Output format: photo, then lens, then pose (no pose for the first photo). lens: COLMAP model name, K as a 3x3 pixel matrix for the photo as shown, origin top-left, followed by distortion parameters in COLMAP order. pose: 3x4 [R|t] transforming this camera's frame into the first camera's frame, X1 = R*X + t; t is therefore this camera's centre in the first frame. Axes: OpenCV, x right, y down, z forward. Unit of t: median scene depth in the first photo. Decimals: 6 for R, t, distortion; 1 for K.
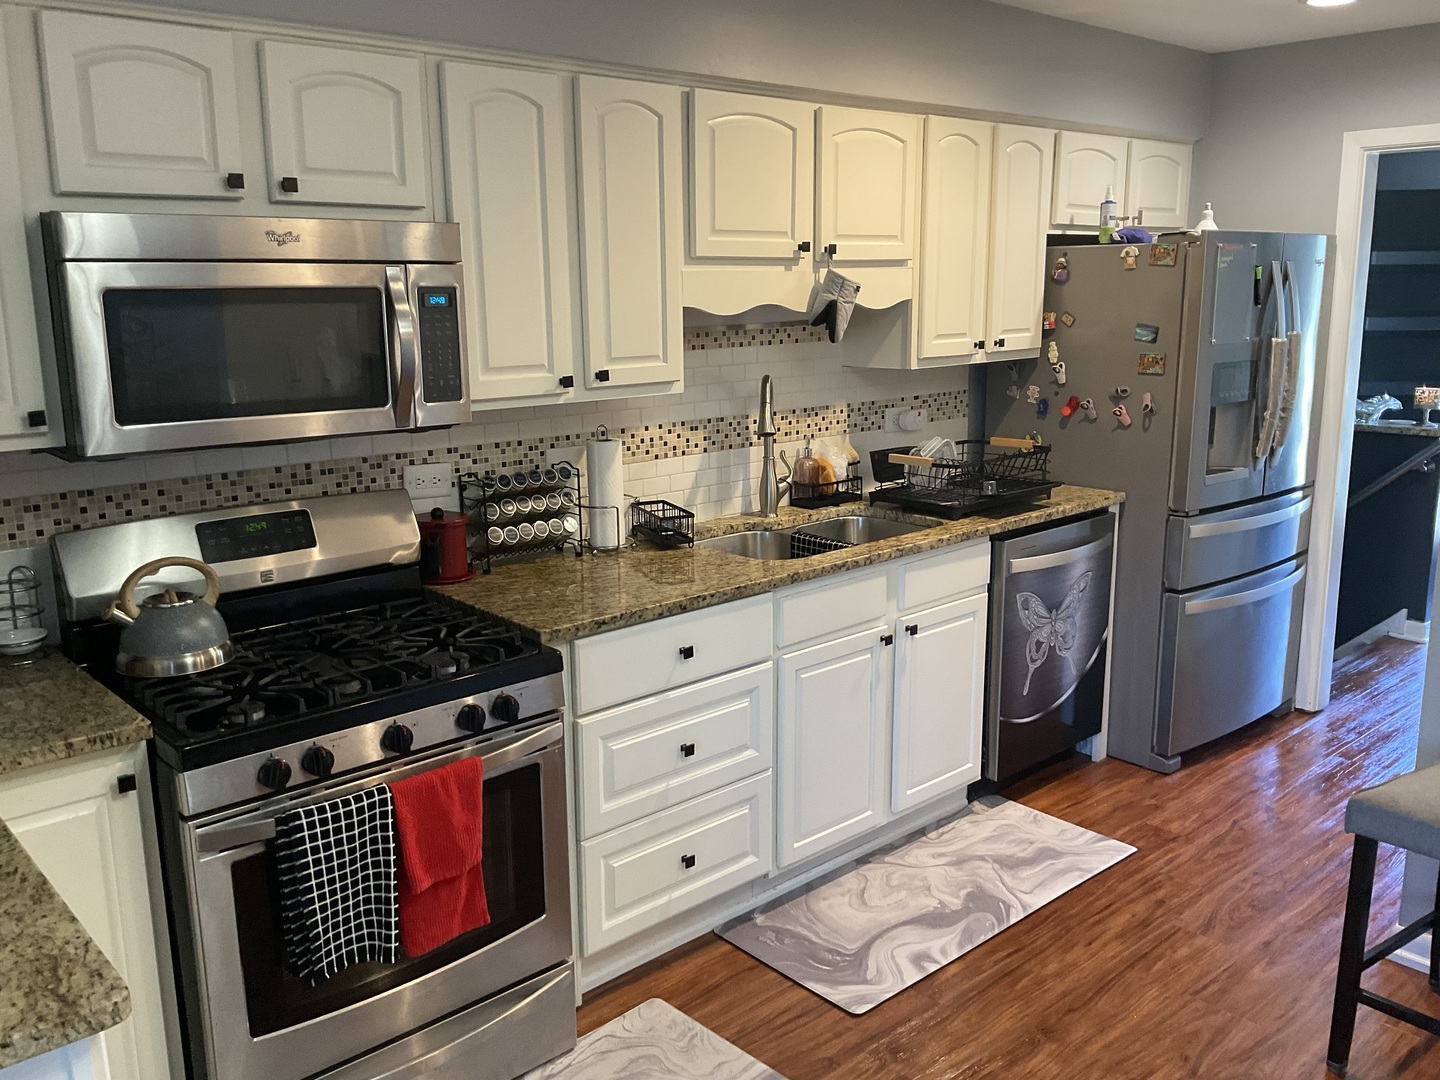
lens RADIAL K [[1189.3, 0, 714.1], [0, 1189.3, 538.0], [0, 0, 1]] dist [0.082778, -0.124484]
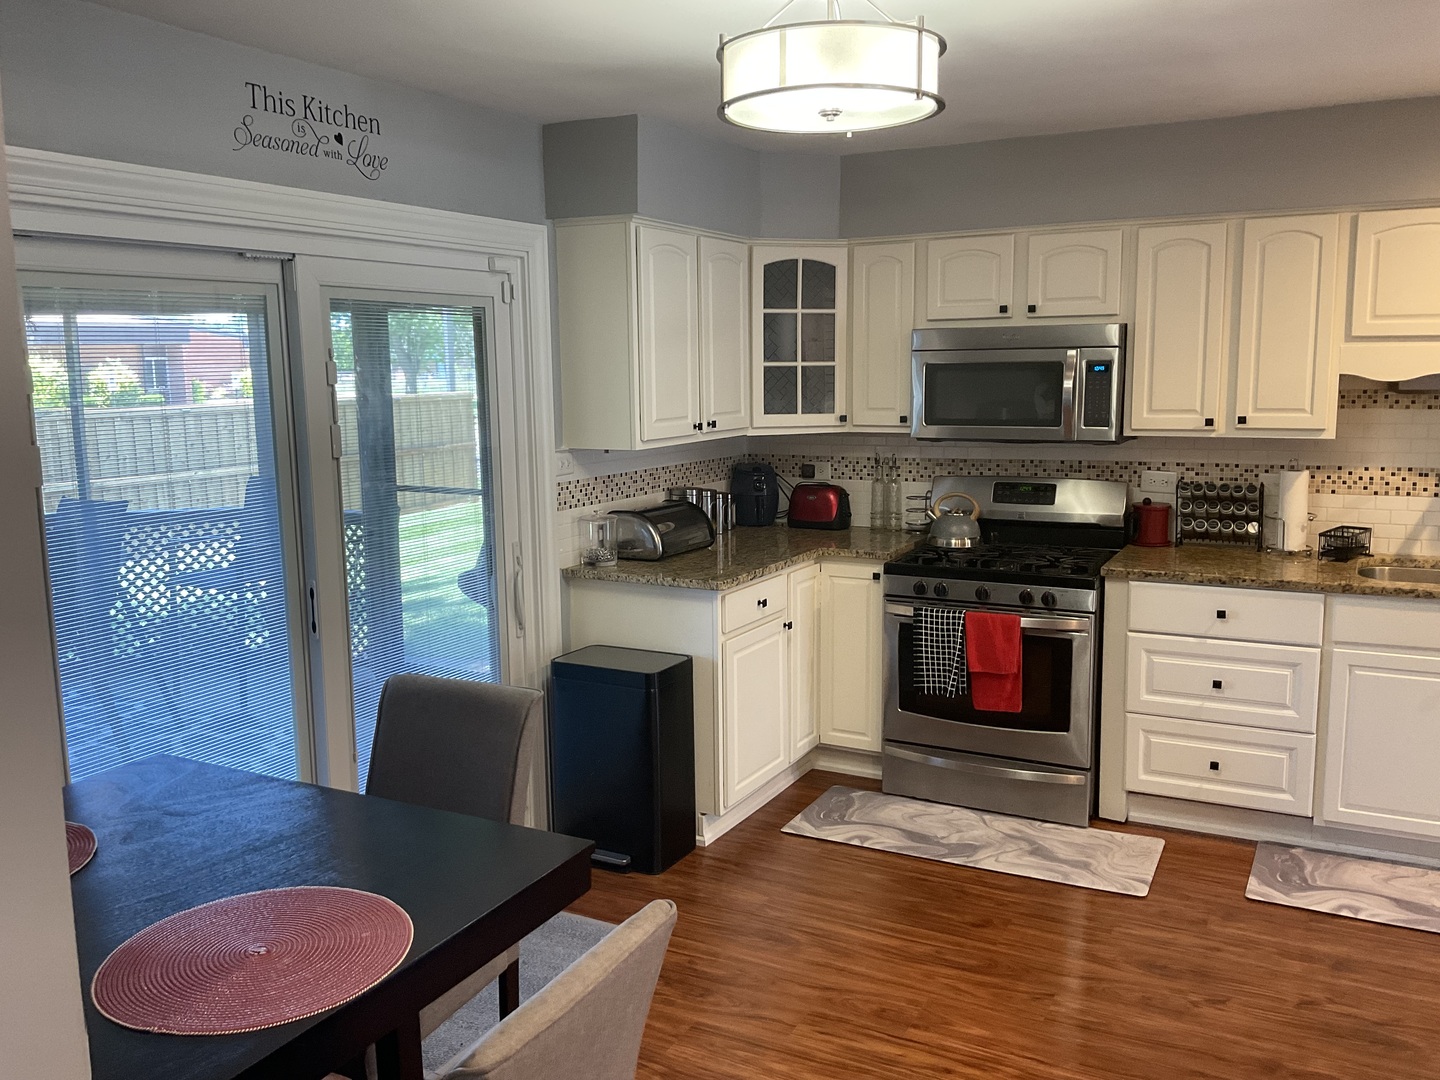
lens RADIAL K [[1189.3, 0, 720.6], [0, 1189.3, 548.4], [0, 0, 1]] dist [0.082778, -0.124484]
pose [[0.360198, 0.160345, -0.918992, 0.981509], [-0.182428, 0.978205, 0.099174, -0.013671], [0.914865, 0.131928, 0.381599, -0.102612]]
